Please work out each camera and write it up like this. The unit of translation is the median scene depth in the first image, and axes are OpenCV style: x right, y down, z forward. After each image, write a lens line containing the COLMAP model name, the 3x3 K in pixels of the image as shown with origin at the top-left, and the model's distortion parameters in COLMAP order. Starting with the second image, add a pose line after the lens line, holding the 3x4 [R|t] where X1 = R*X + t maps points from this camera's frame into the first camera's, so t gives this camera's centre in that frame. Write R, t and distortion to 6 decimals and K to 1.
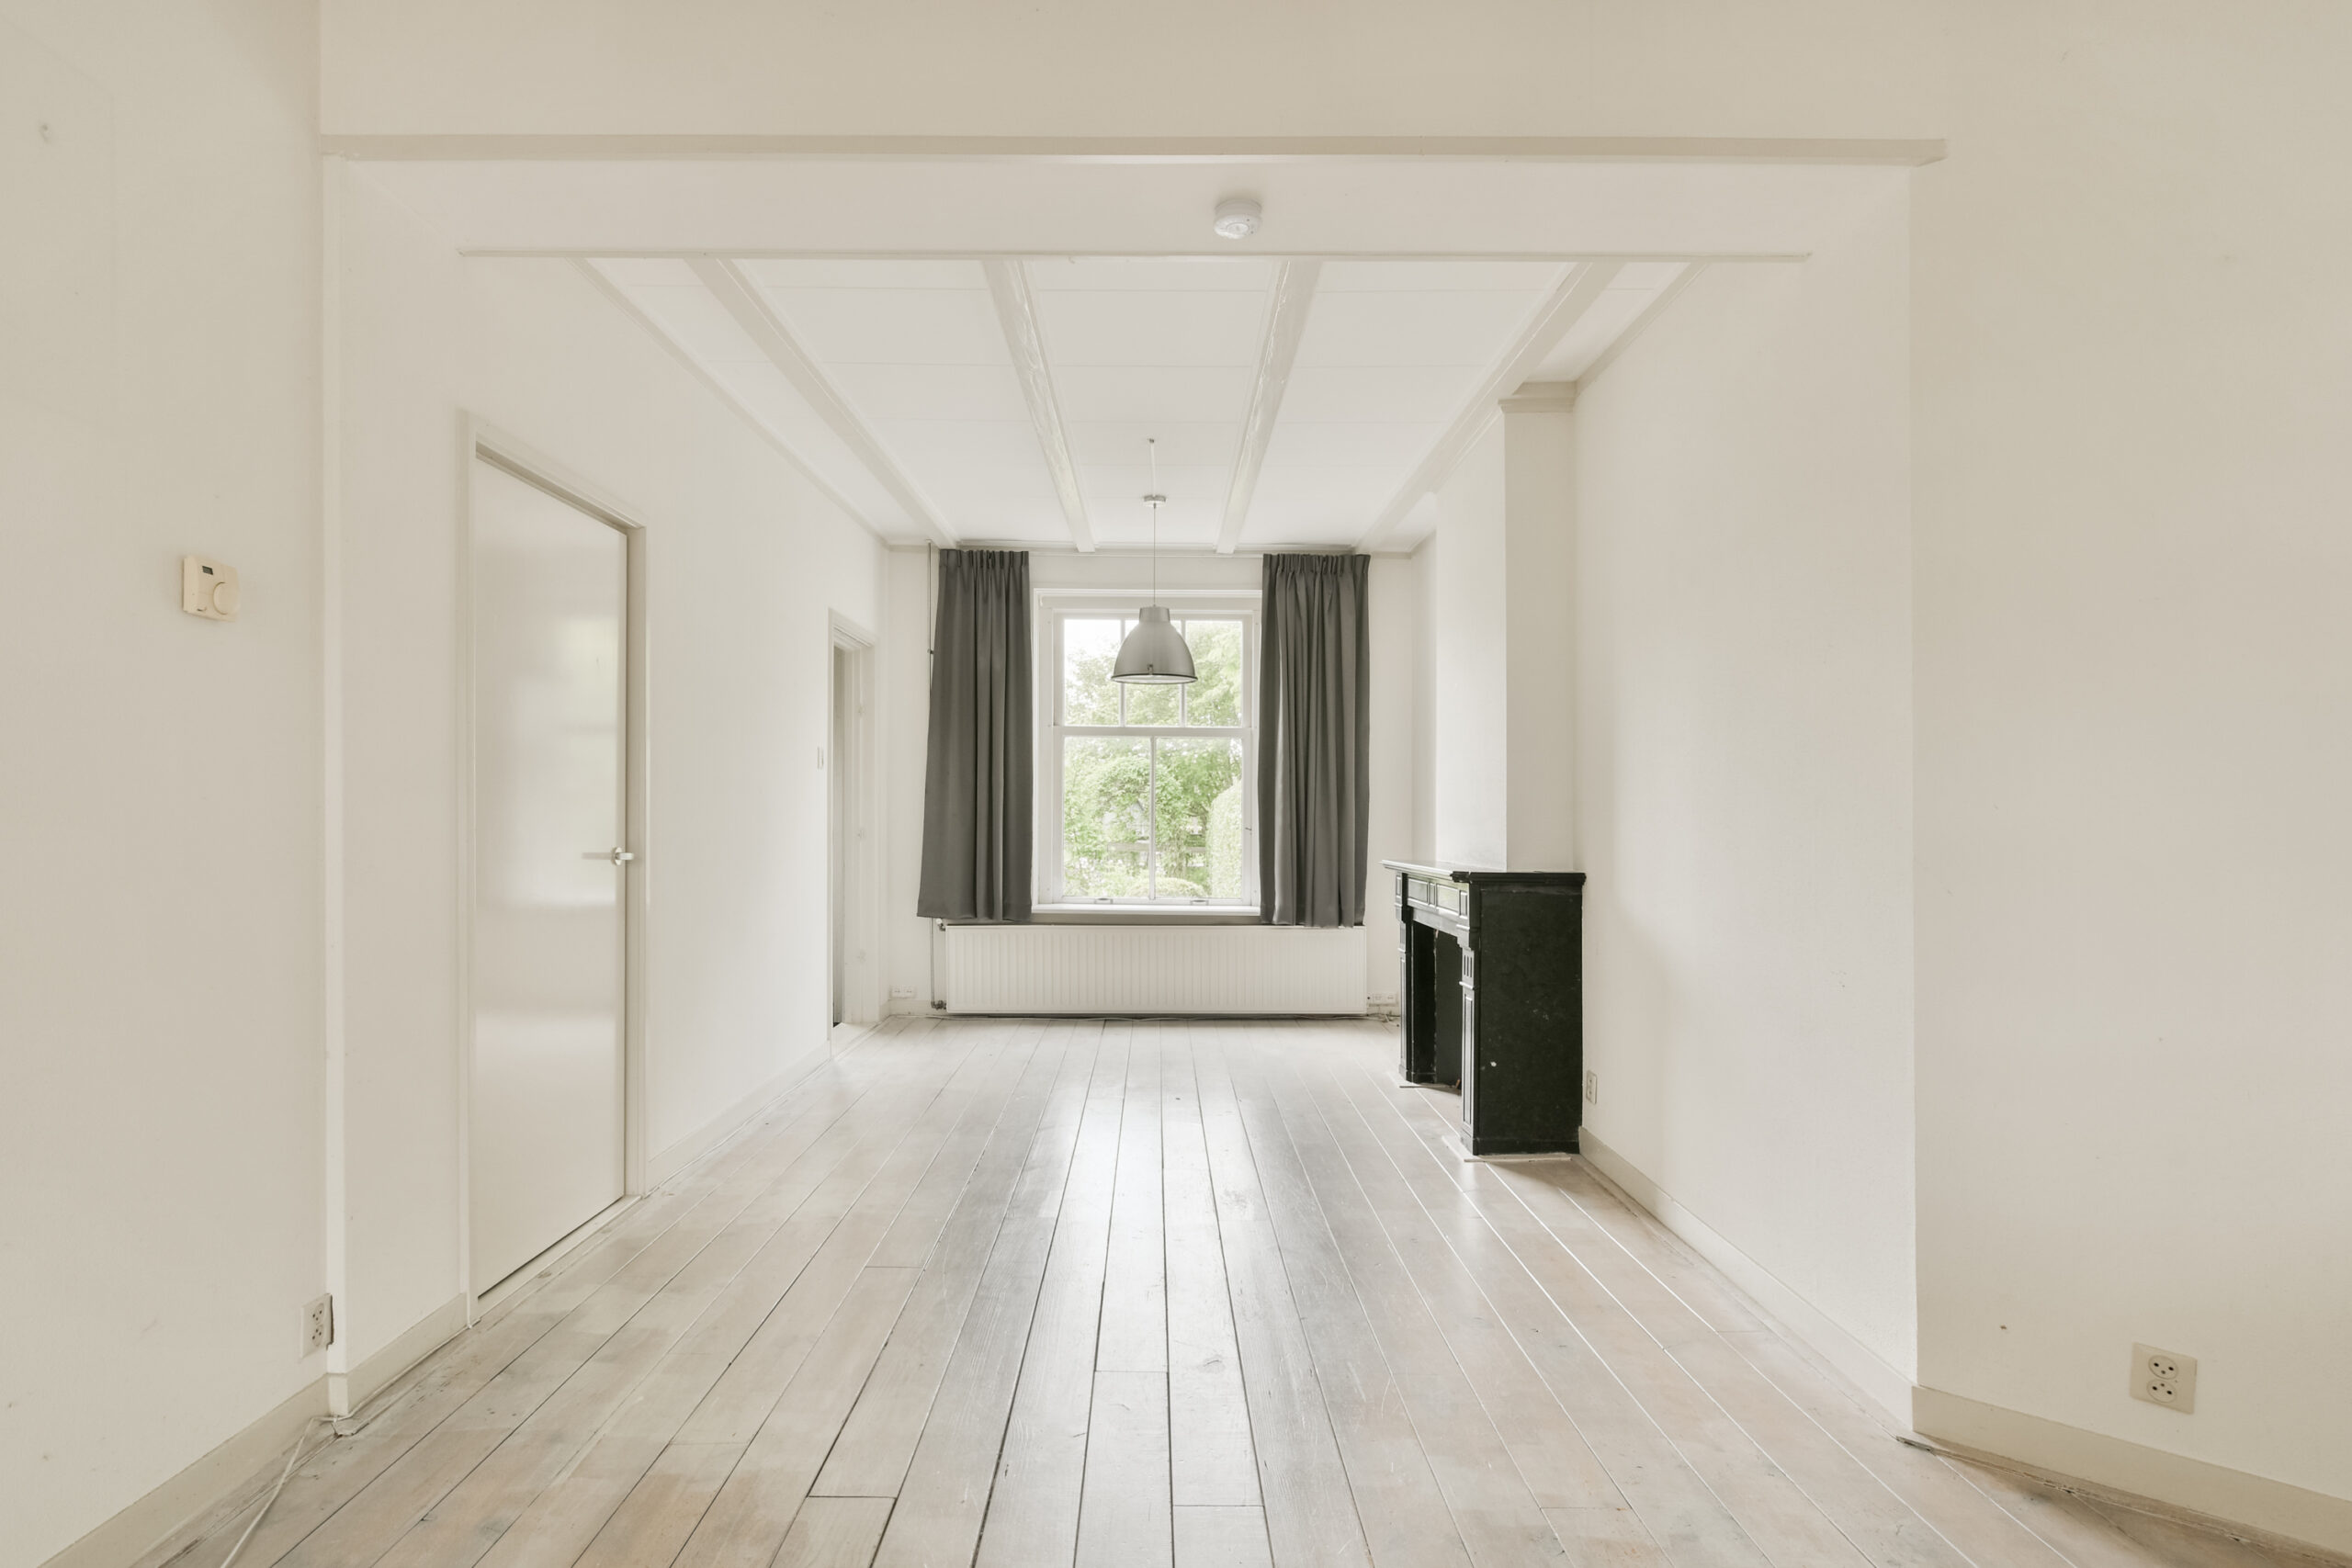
lens RADIAL K [[1245.1, 0, 1143.3], [0, 1245.1, 787.2], [0, 0, 1]] dist [-0.016471, 0.019839]
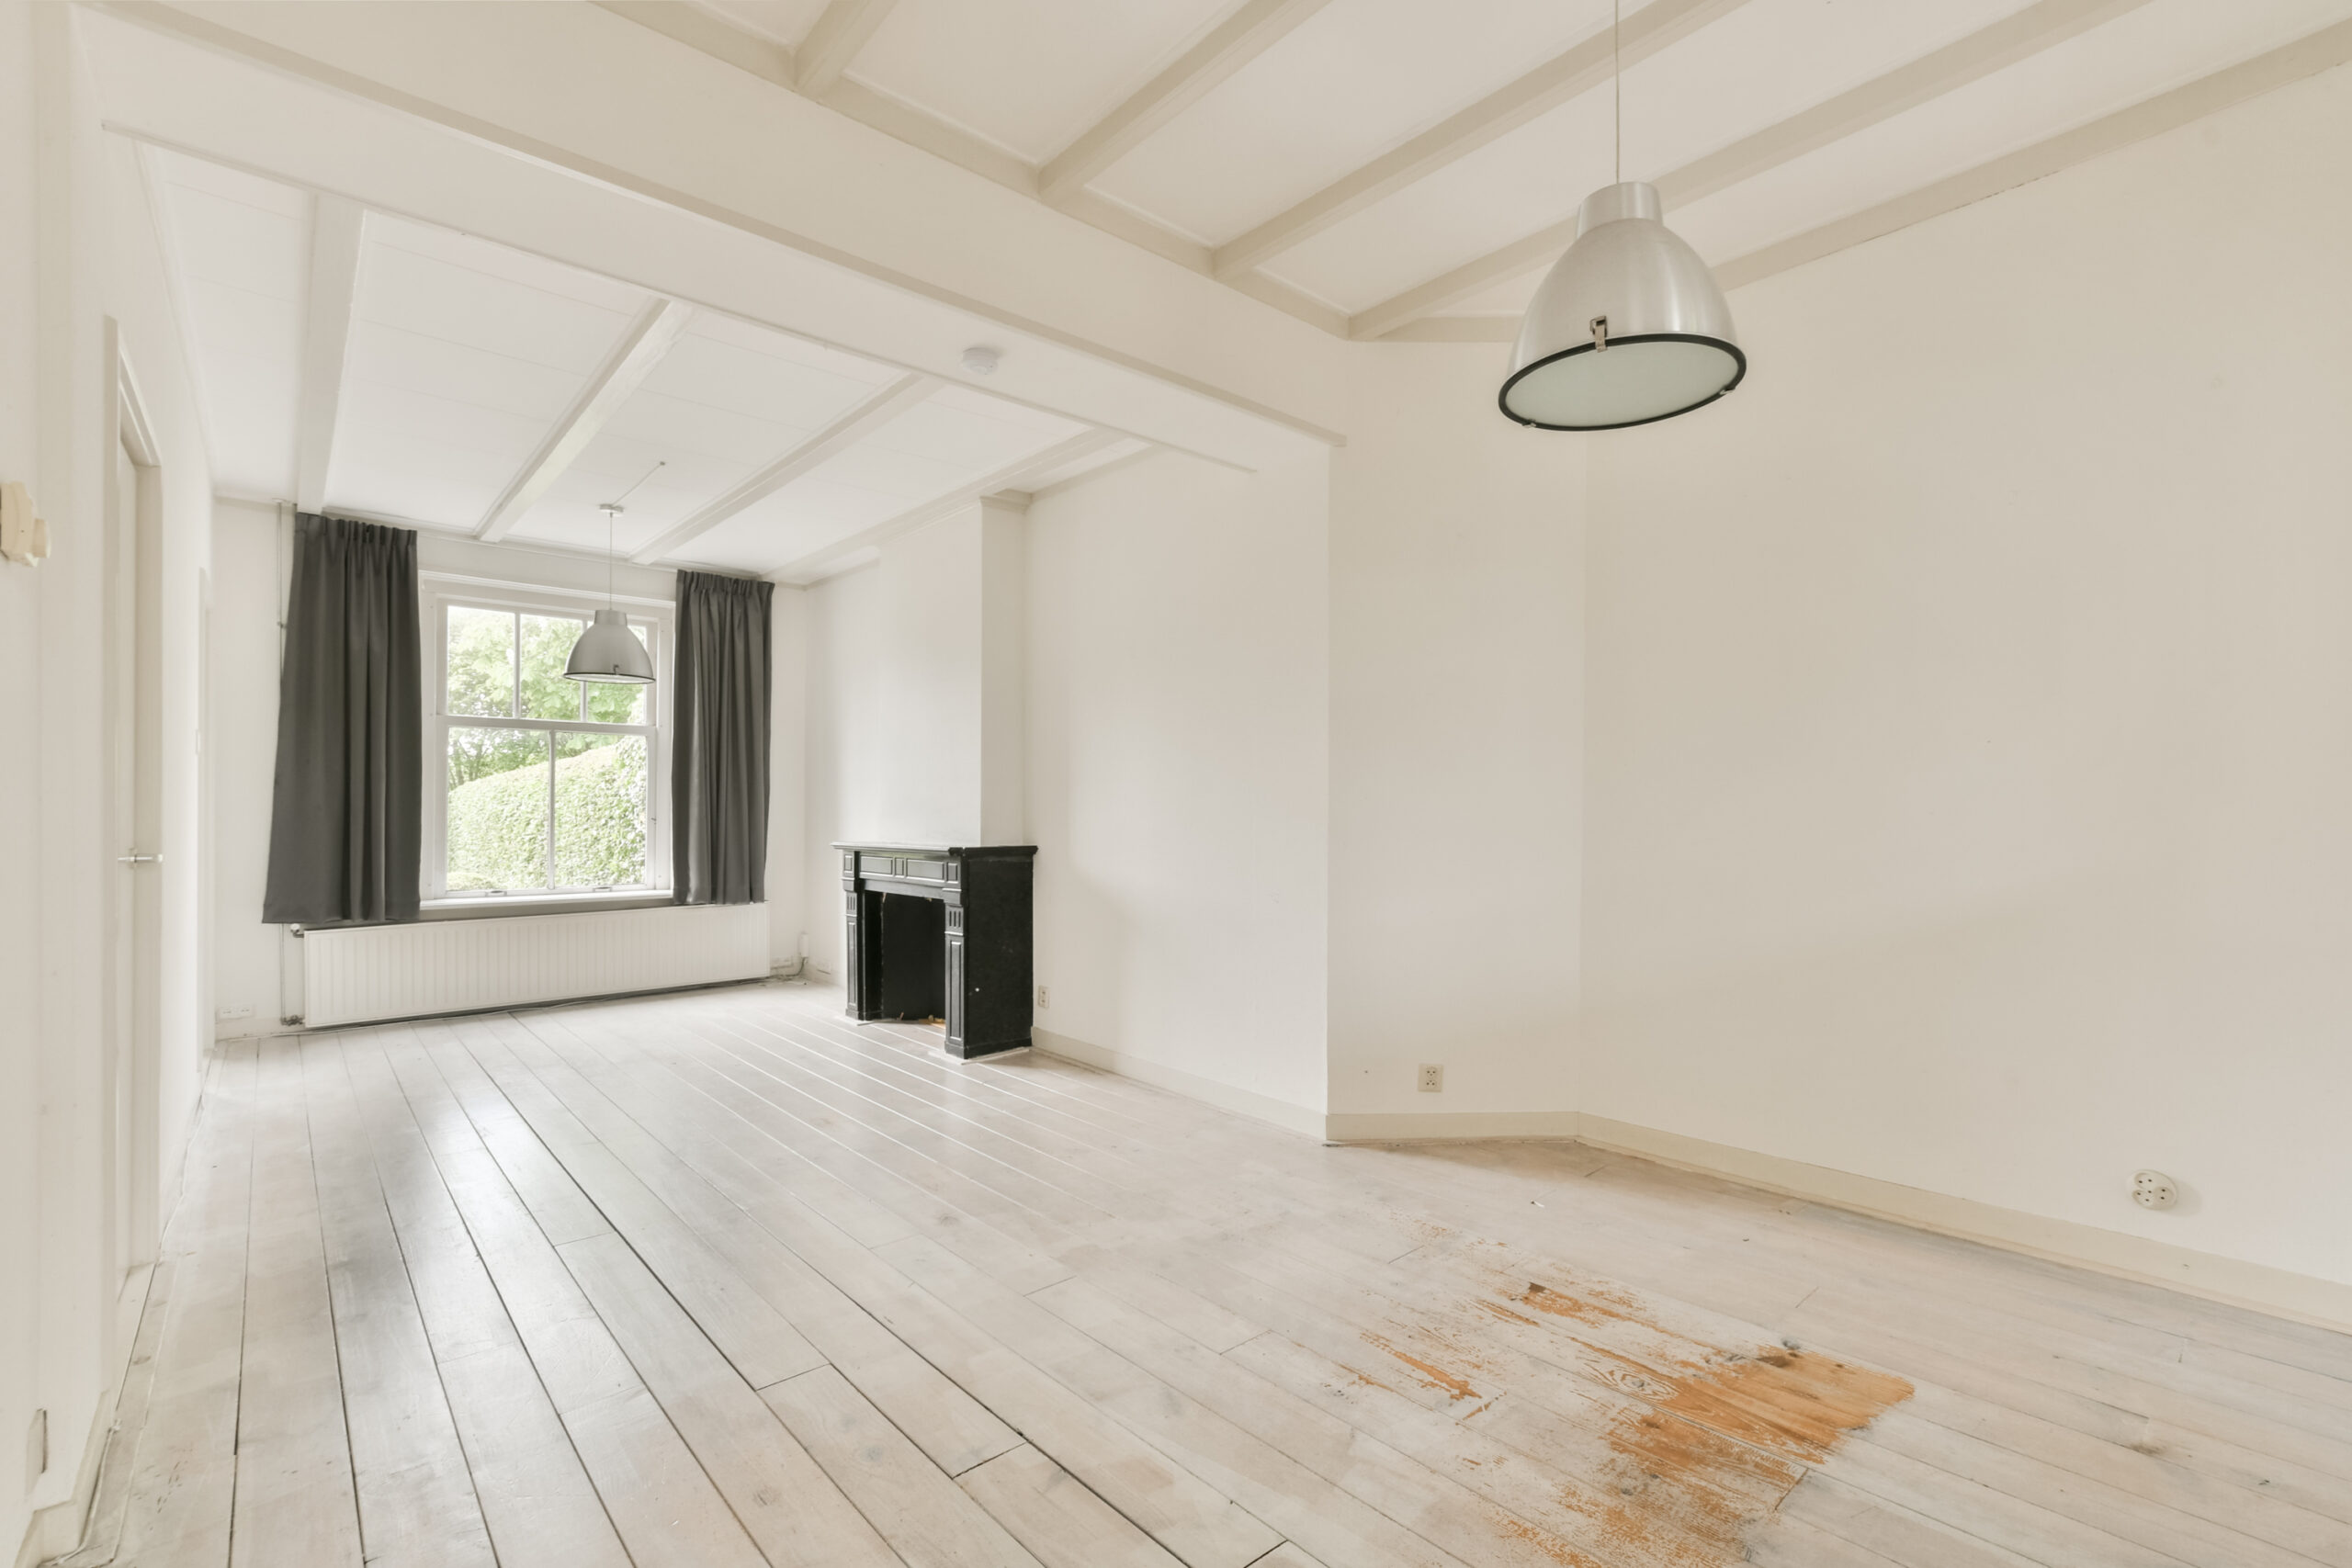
lens RADIAL K [[1092.3, 0, 1169.7], [0, 1092.3, 788.8], [0, 0, 1]] dist [-0.012581, 0.012372]
pose [[0.731802, 0.004683, 0.681502, -0.244939], [-0.009094, 0.999954, 0.002893, 0.000017], [-0.681457, -0.008315, 0.731811, -0.004231]]
